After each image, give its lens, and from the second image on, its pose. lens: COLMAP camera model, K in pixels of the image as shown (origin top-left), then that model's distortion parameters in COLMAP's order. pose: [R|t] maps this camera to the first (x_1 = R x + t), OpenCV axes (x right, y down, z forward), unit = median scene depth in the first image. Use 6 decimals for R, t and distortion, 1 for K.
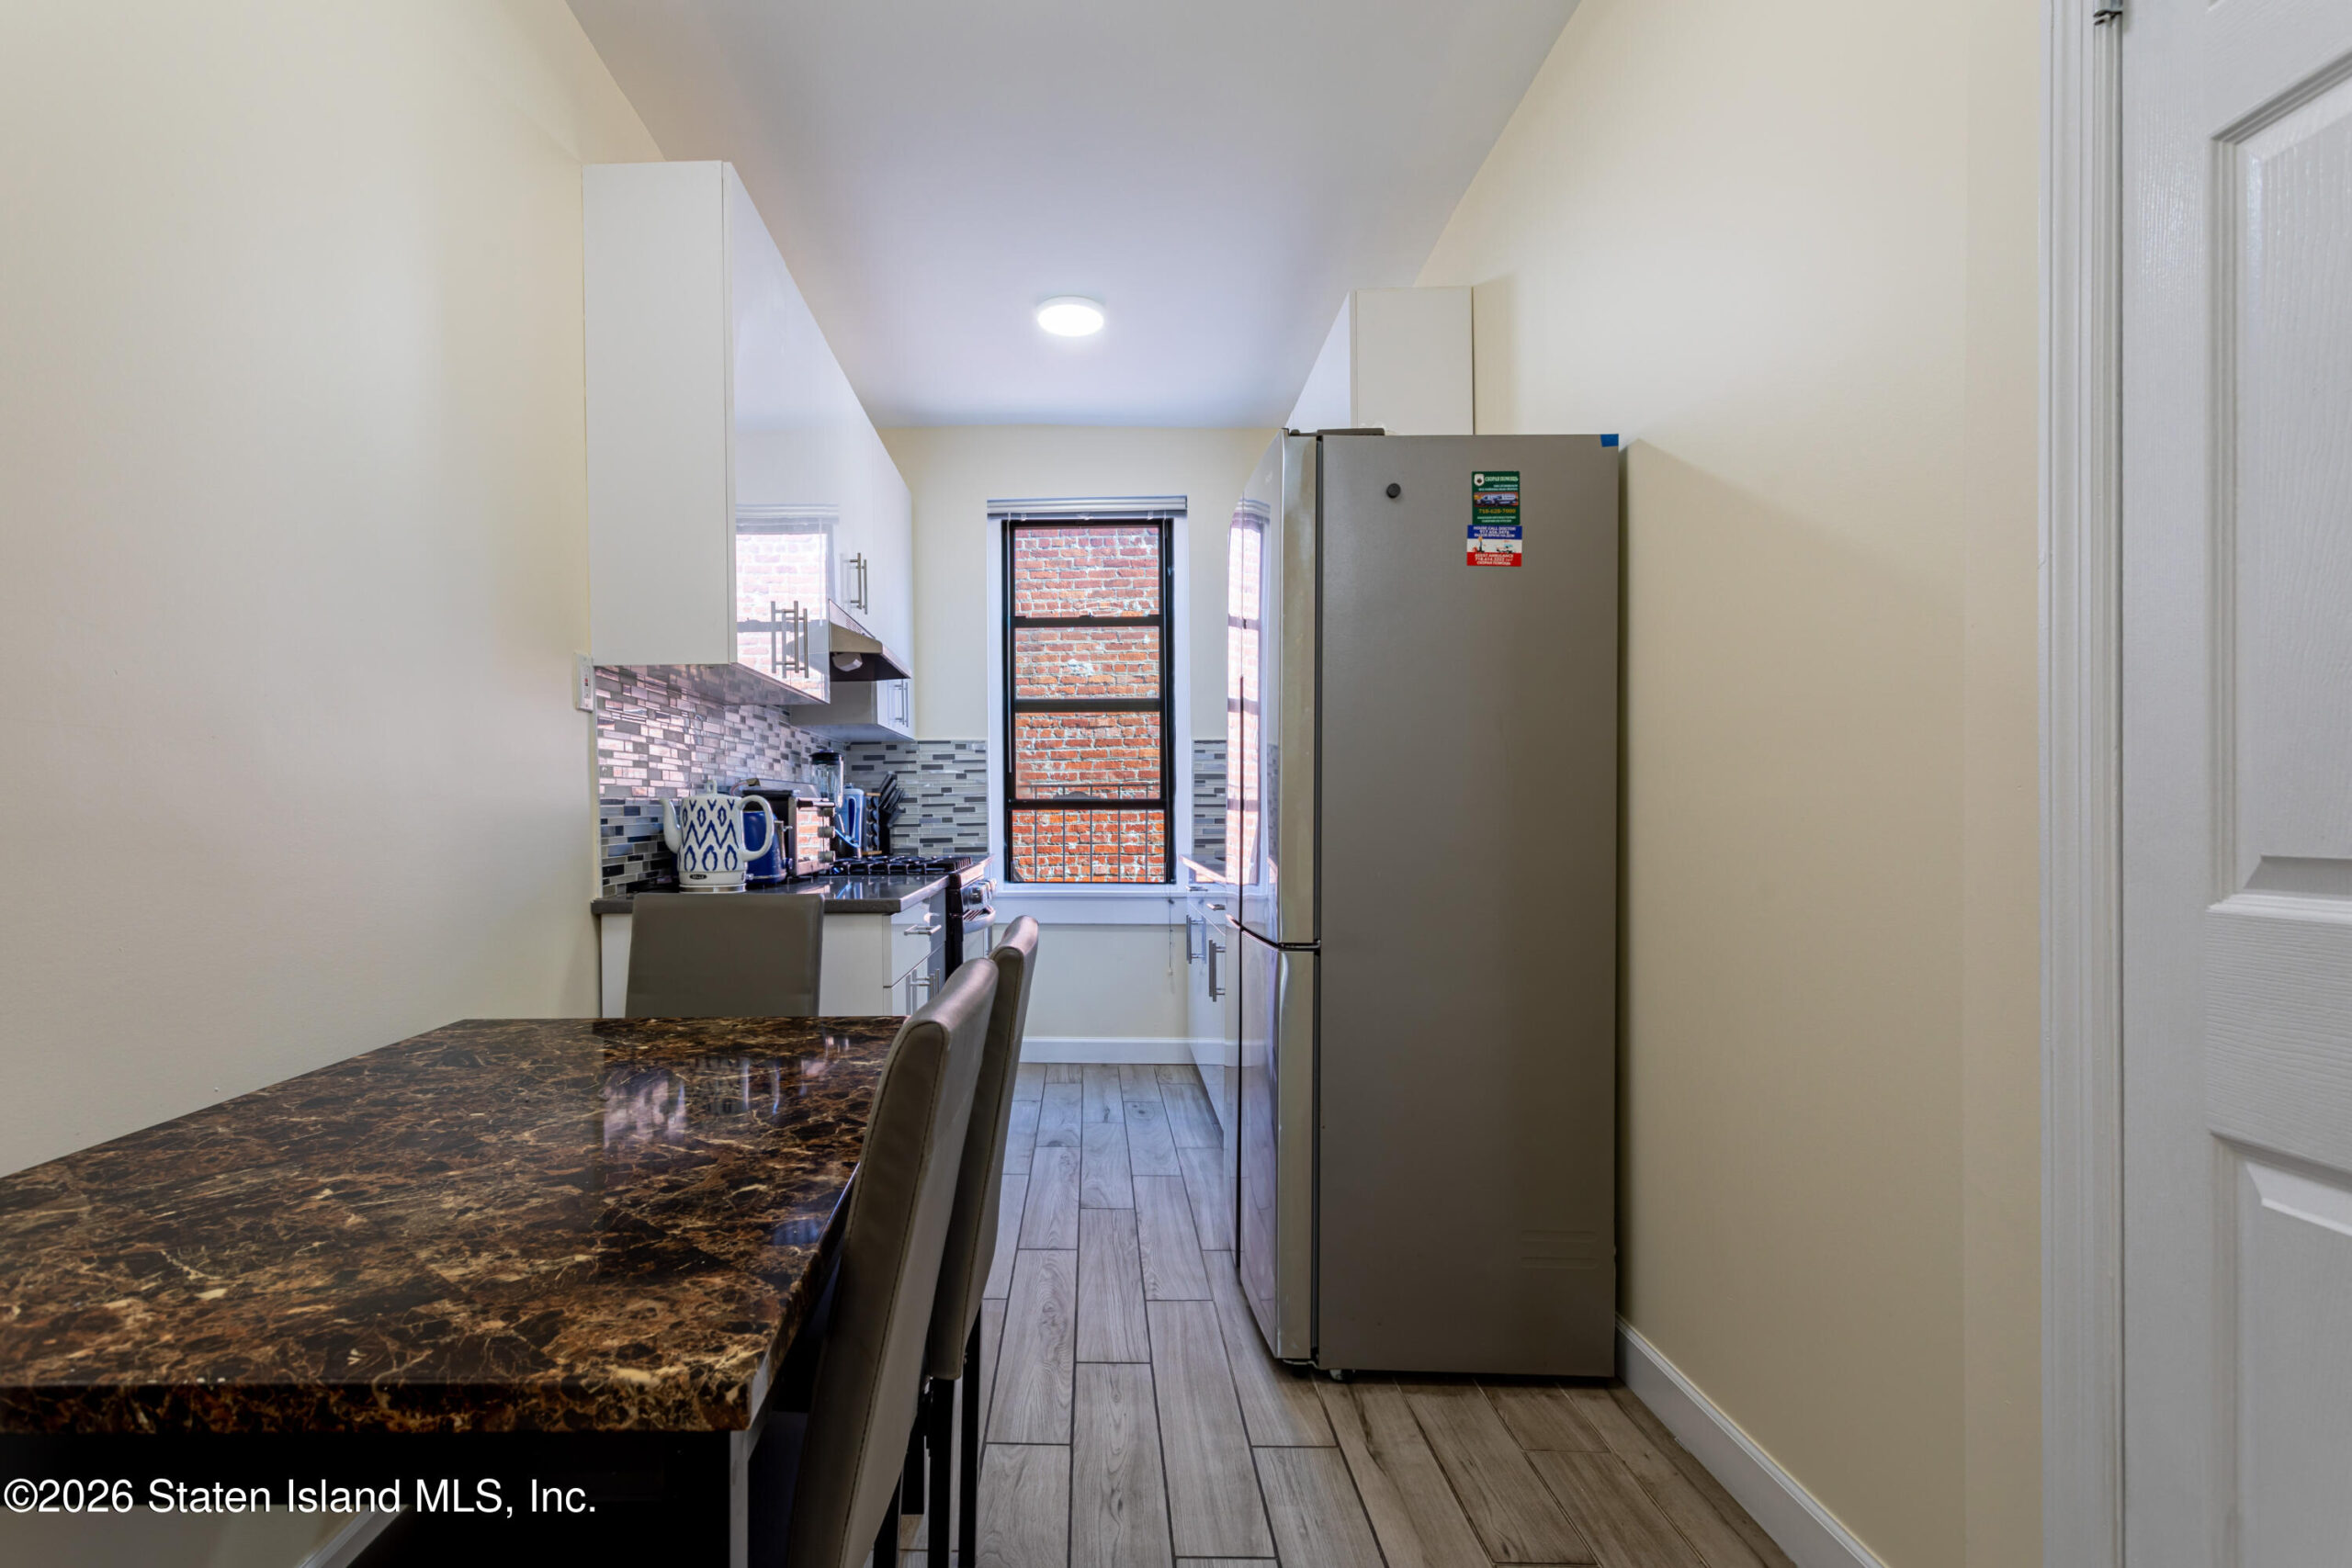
lens RADIAL K [[1169.9, 0, 1034.6], [0, 1169.9, 823.7], [0, 0, 1]] dist [0.001047, 0.000614]
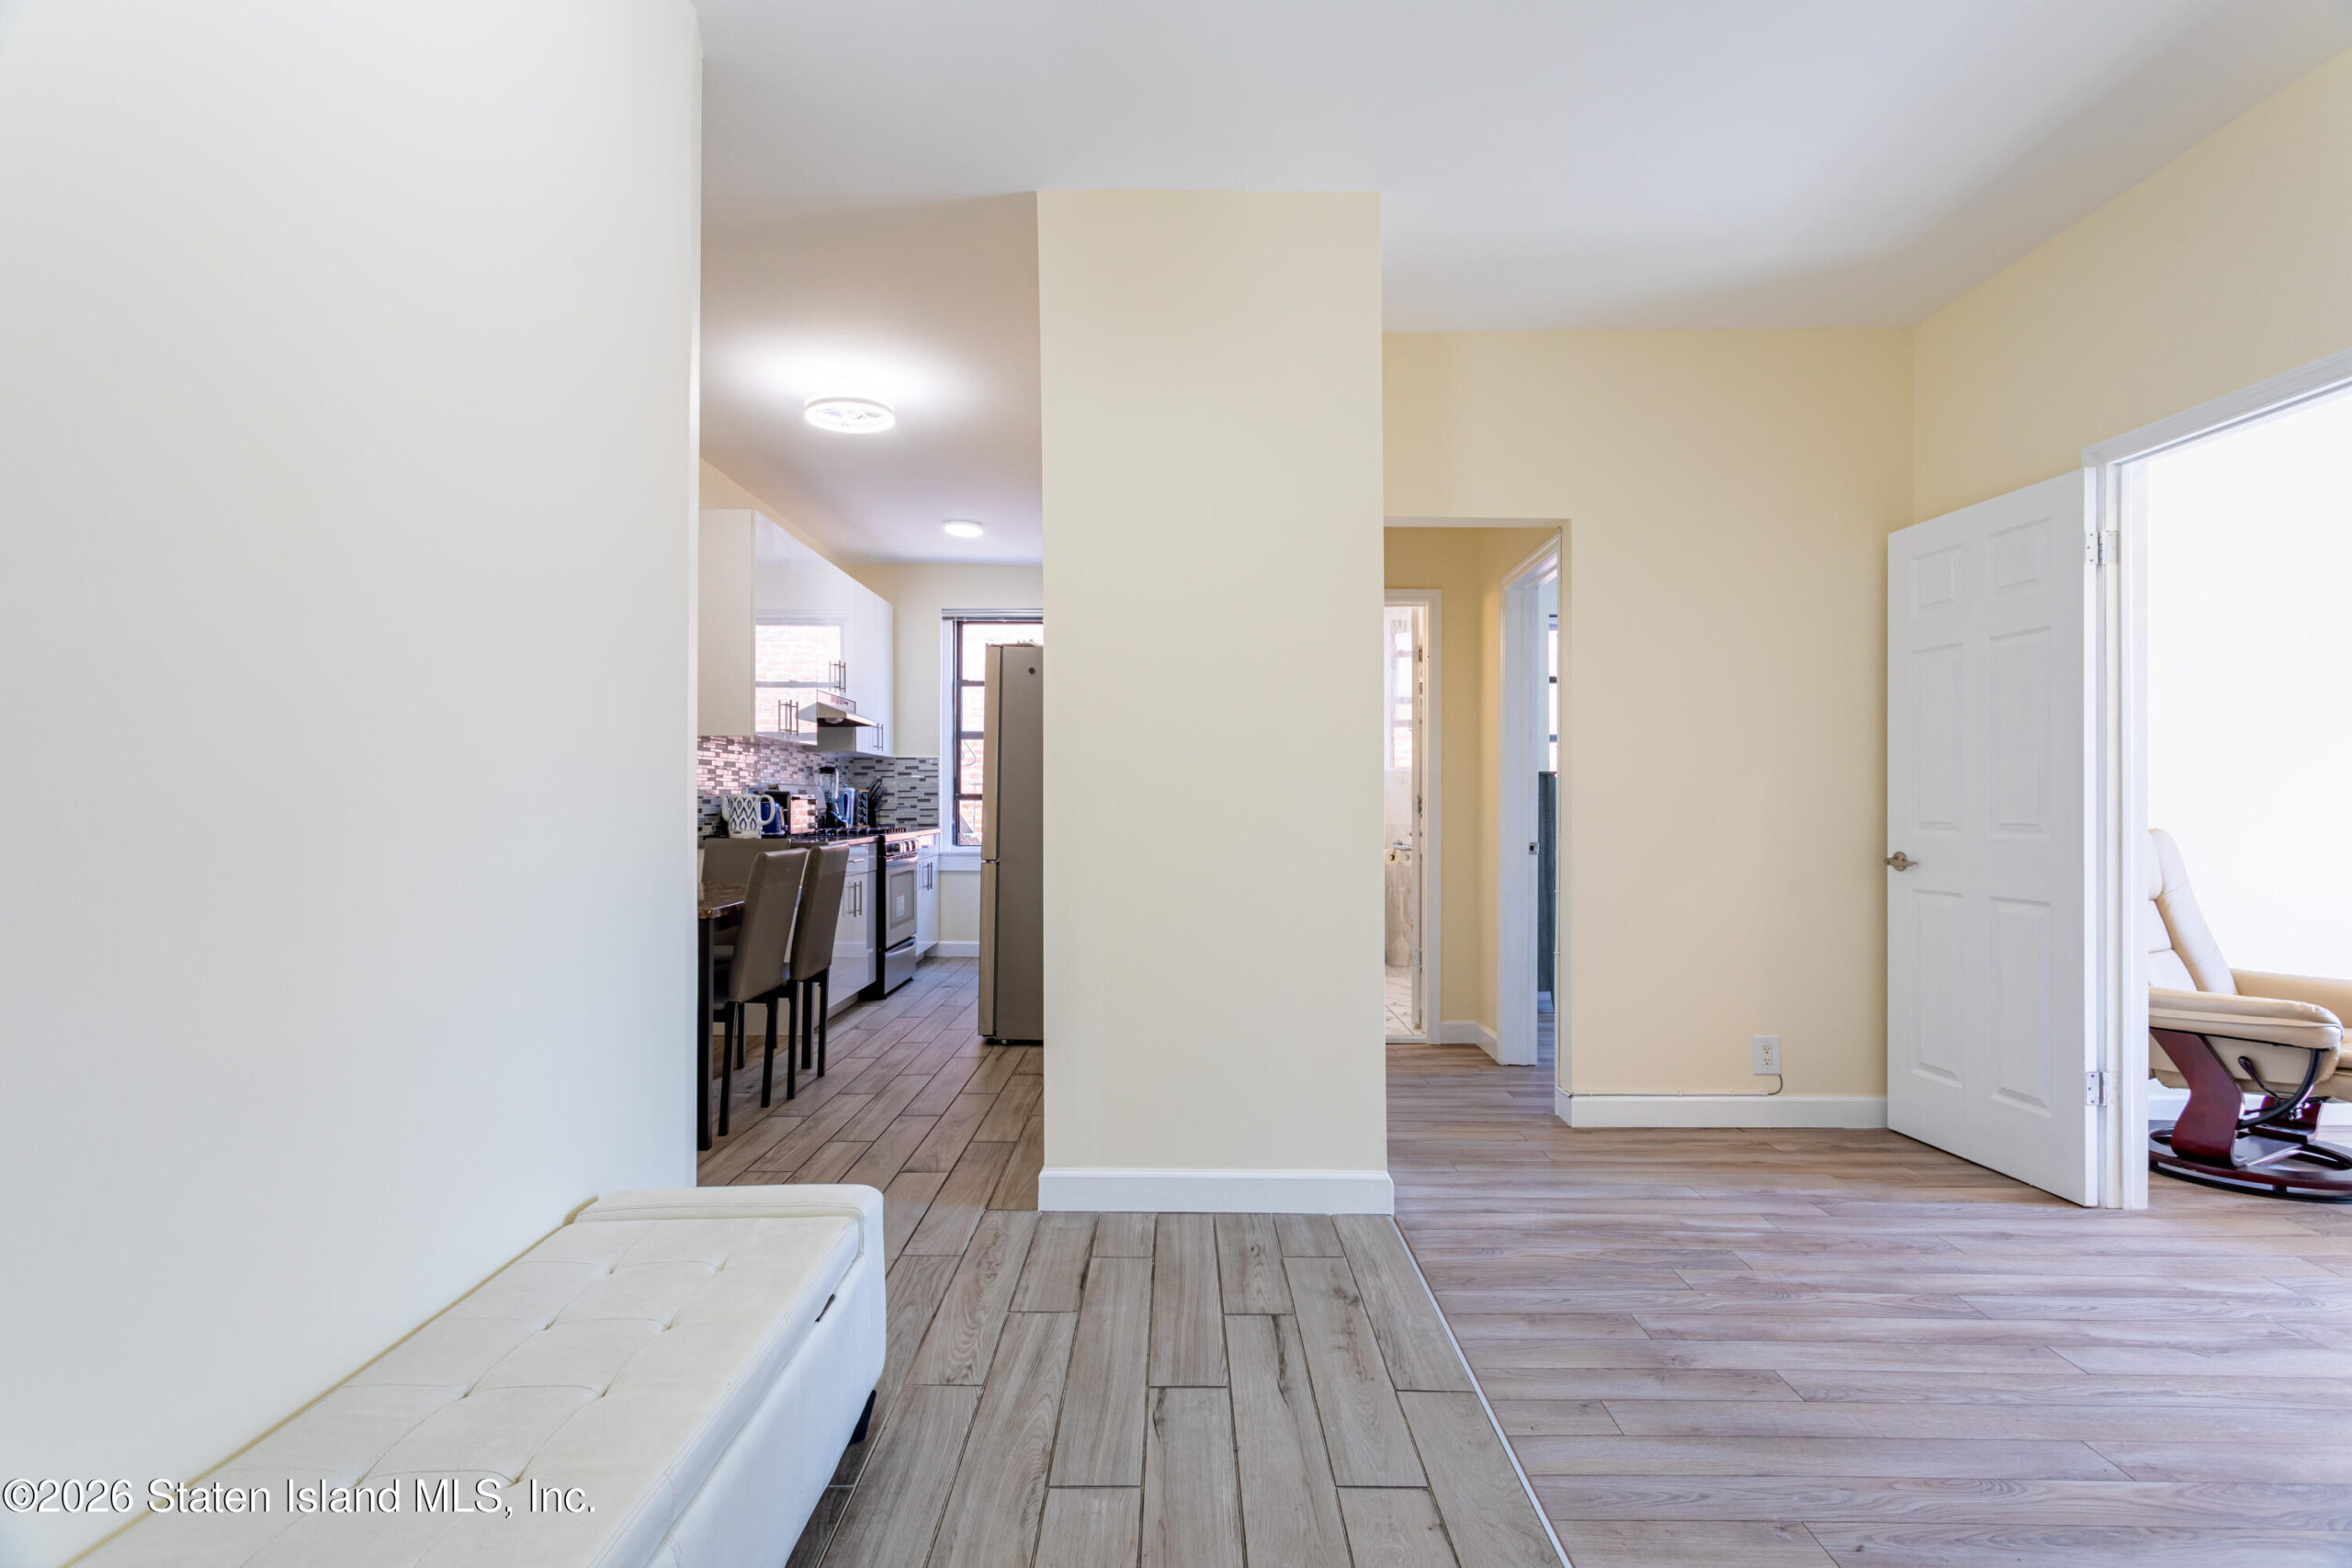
lens RADIAL K [[1127.0, 0, 1181.6], [0, 1127.0, 793.6], [0, 0, 1]] dist [0.003201, 0.001188]
pose [[0.998836, 0.007944, 0.047585, 0.234515], [-0.007230, 0.999859, -0.015164, -0.000321], [-0.047699, 0.014802, 0.998752, -0.607393]]
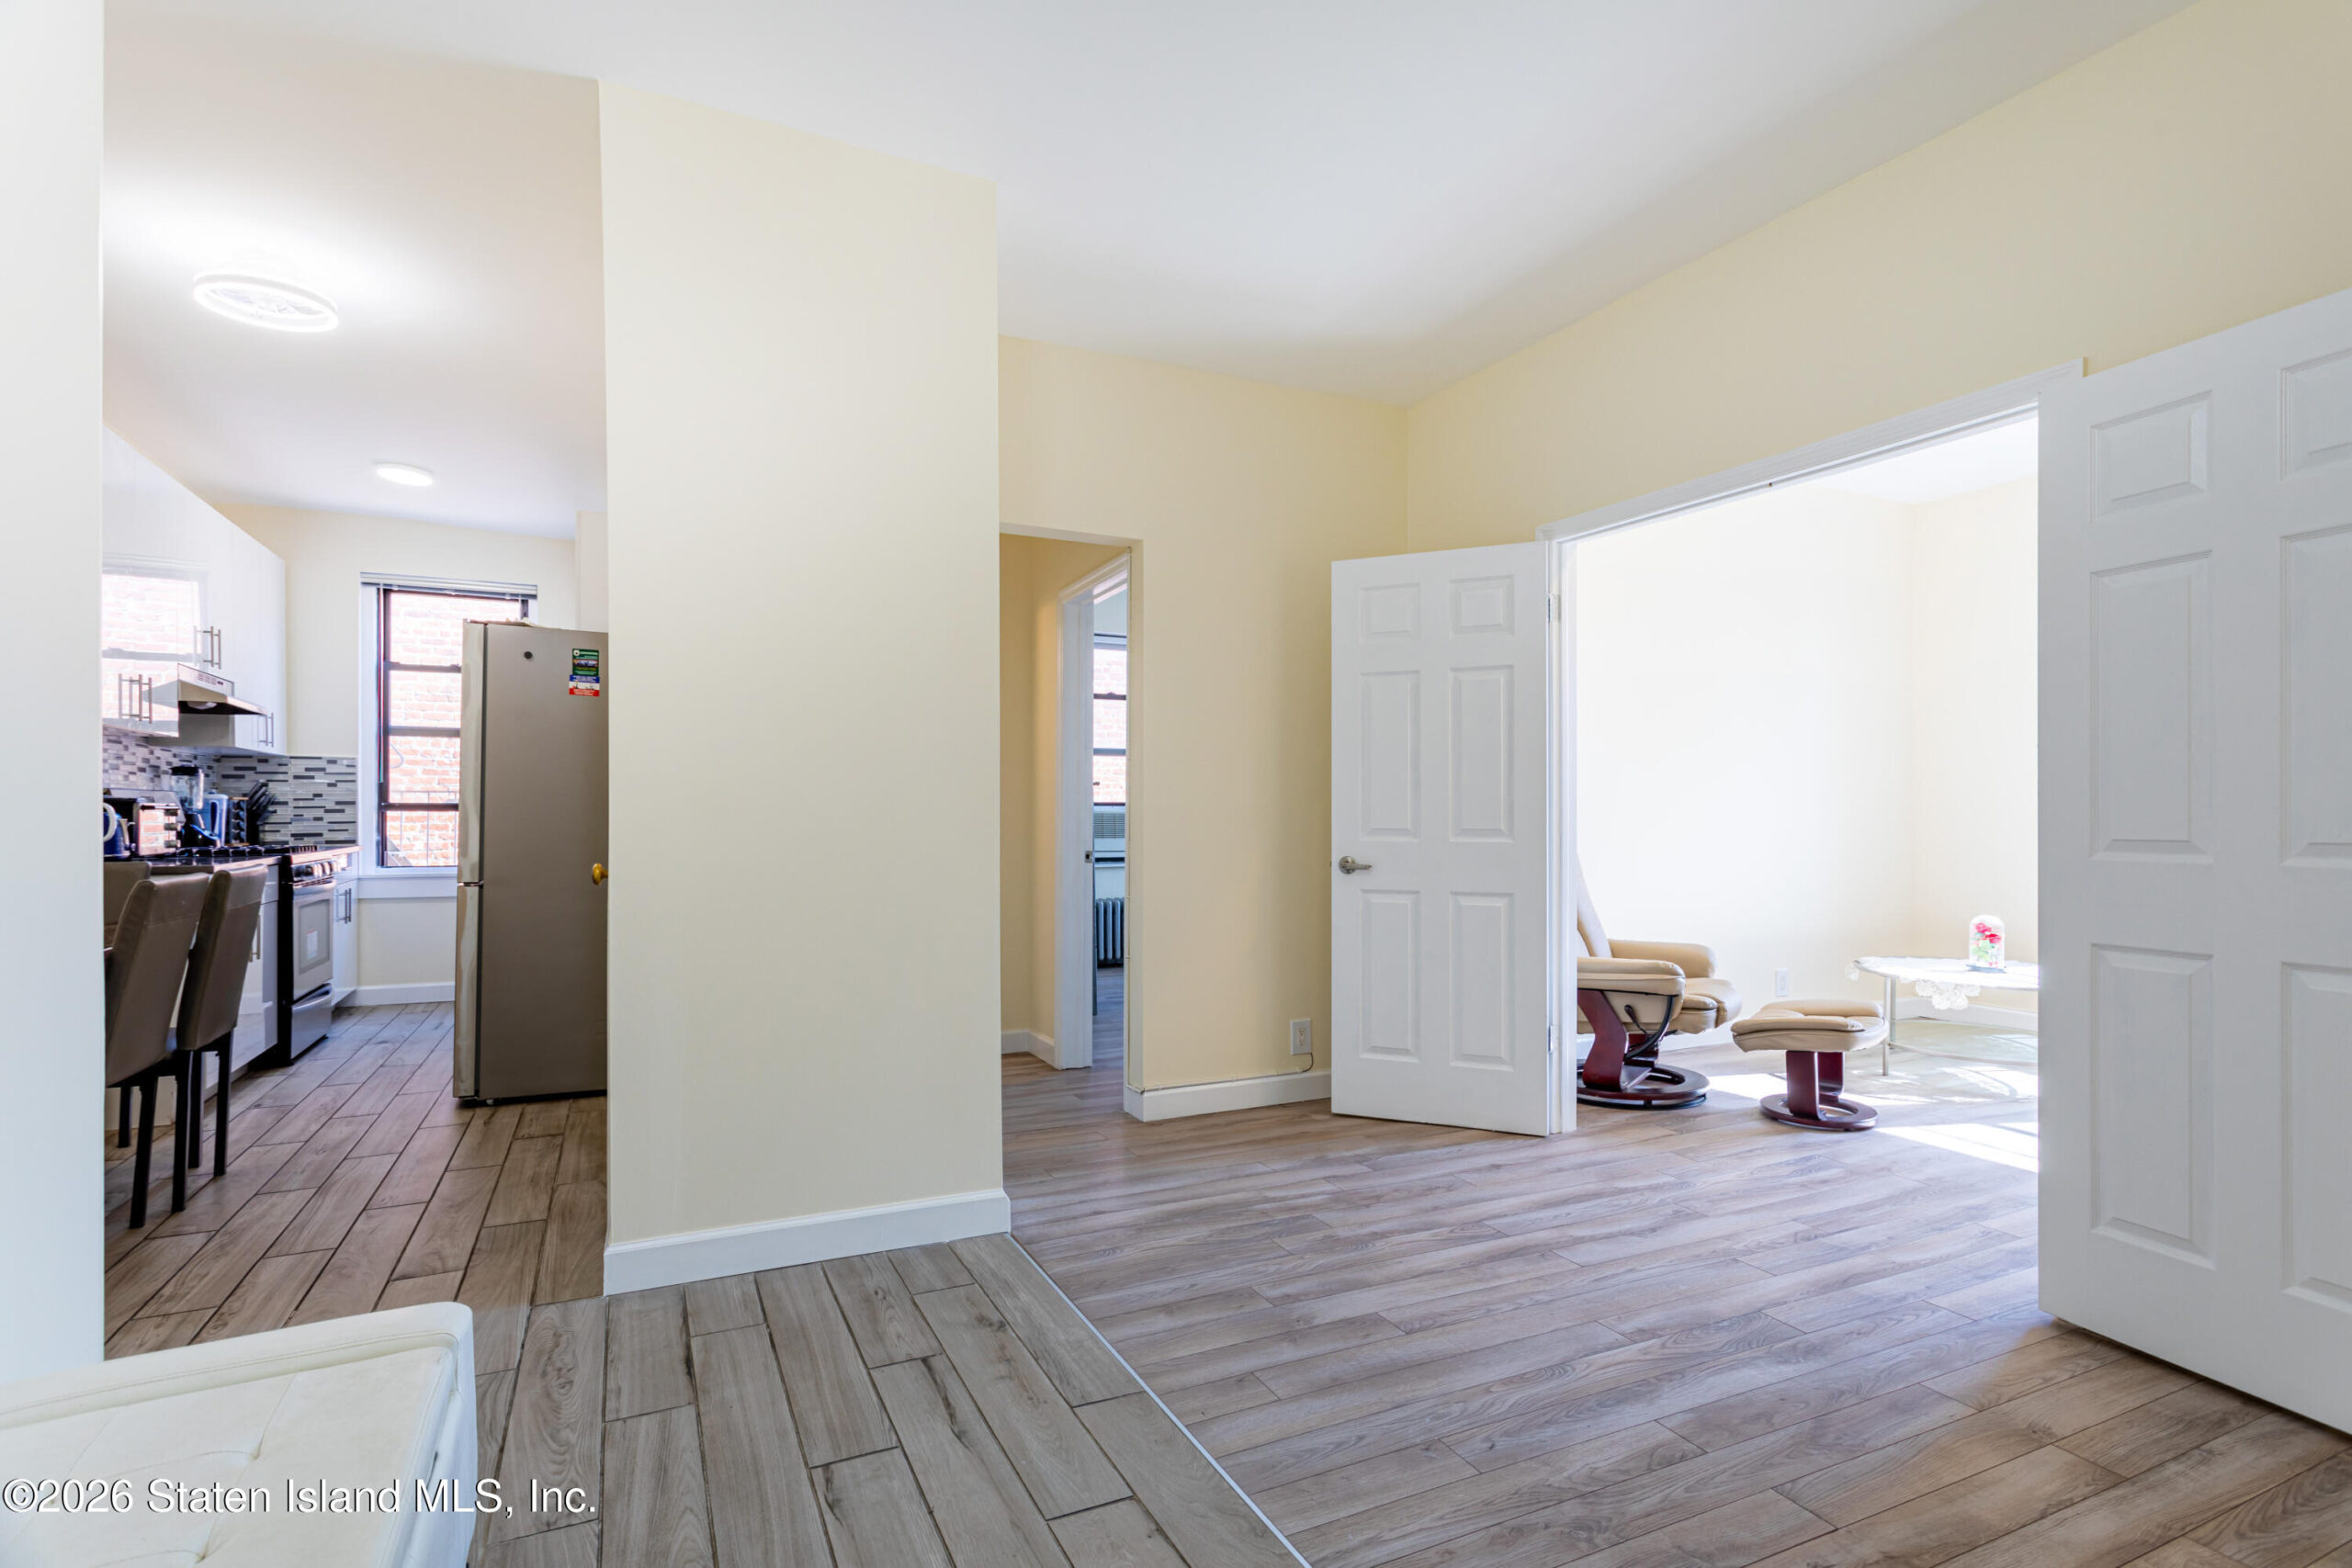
lens RADIAL K [[1133.5, 0, 1181.0], [0, 1133.5, 810.0], [0, 0, 1]] dist [0.005203, 0.001268]
pose [[0.877338, 0.008210, 0.479802, 0.165323], [-0.002135, 0.999911, -0.013206, 0.001599], [-0.479868, 0.010561, 0.877277, -0.572284]]
